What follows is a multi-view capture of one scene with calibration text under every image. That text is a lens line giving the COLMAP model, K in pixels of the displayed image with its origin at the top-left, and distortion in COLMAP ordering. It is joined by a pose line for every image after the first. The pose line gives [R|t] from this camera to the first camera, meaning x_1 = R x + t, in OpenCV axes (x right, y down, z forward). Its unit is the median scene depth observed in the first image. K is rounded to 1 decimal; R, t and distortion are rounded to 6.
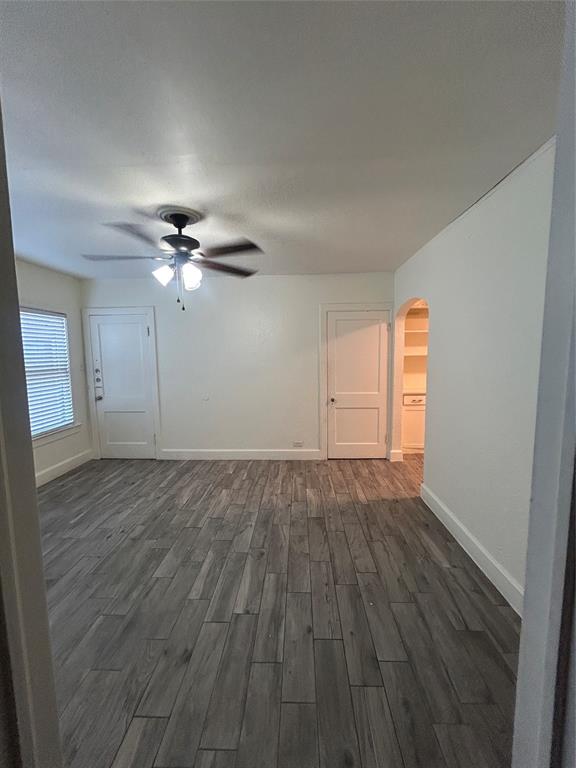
lens RADIAL K [[309.2, 0, 289.1], [0, 309.2, 382.1], [0, 0, 1]] dist [-0.006159, 0.000663]
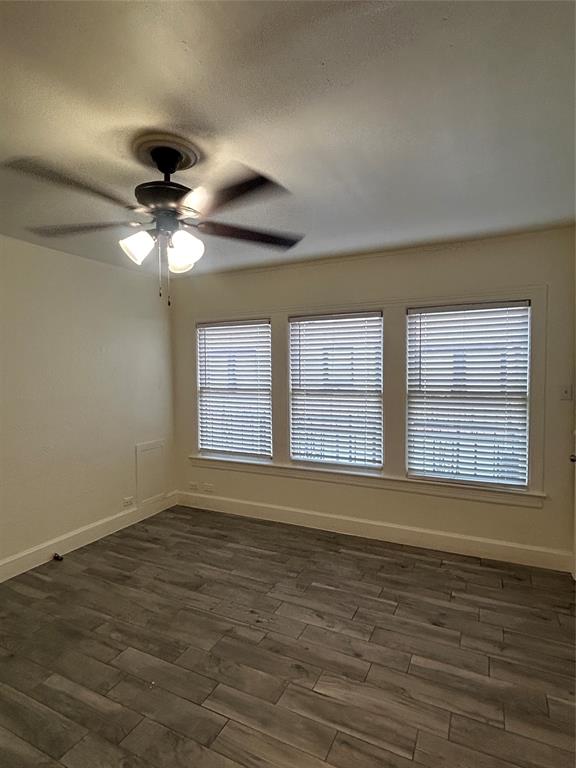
lens RADIAL K [[416.5, 0, 289.0], [0, 416.5, 380.5], [0, 0, 1]] dist [-0.011058, 0.007981]
pose [[-0.407740, 0.047377, -0.911868, 0.230245], [-0.074357, 0.993613, 0.084872, -0.128055], [0.910066, 0.102409, -0.401613, 1.142764]]
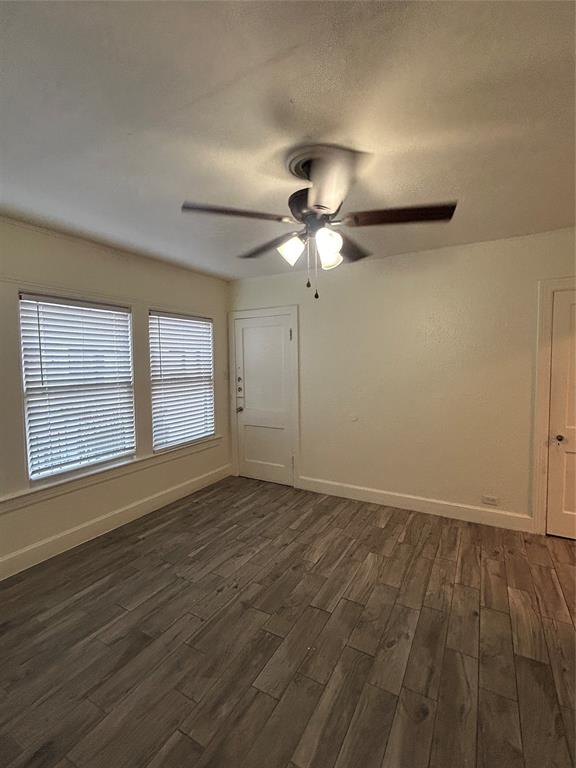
lens RADIAL K [[347.7, 0, 290.3], [0, 347.7, 383.7], [0, 0, 1]] dist [-0.000793, 0.002275]
pose [[0.888186, 0.030296, -0.458484, -0.021987], [-0.042091, 0.998993, -0.015526, -0.019499], [0.457552, 0.033088, 0.888567, 0.212771]]
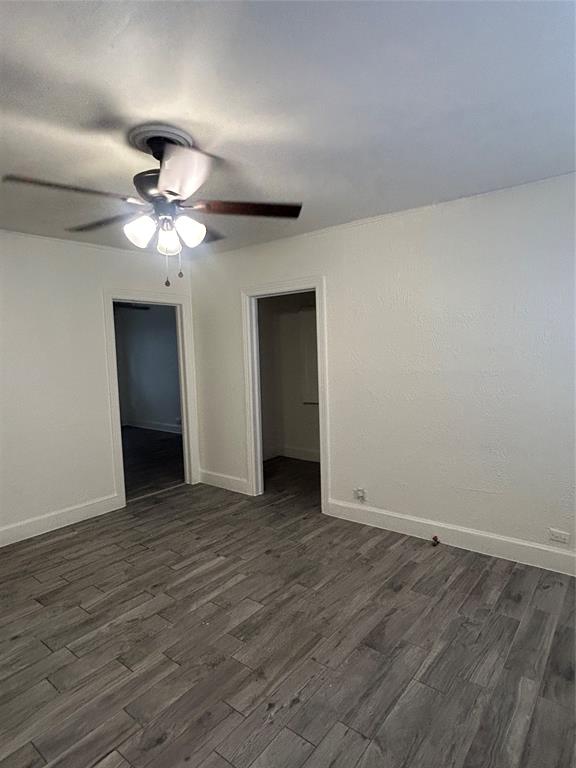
lens RADIAL K [[438.9, 0, 290.2], [0, 438.9, 383.9], [0, 0, 1]] dist [-0.008789, 0.002346]
pose [[-0.803761, -0.008965, 0.594885, -0.801565], [0.097651, 0.984339, 0.146772, -0.101610], [-0.586884, 0.176060, -0.790298, 1.184732]]
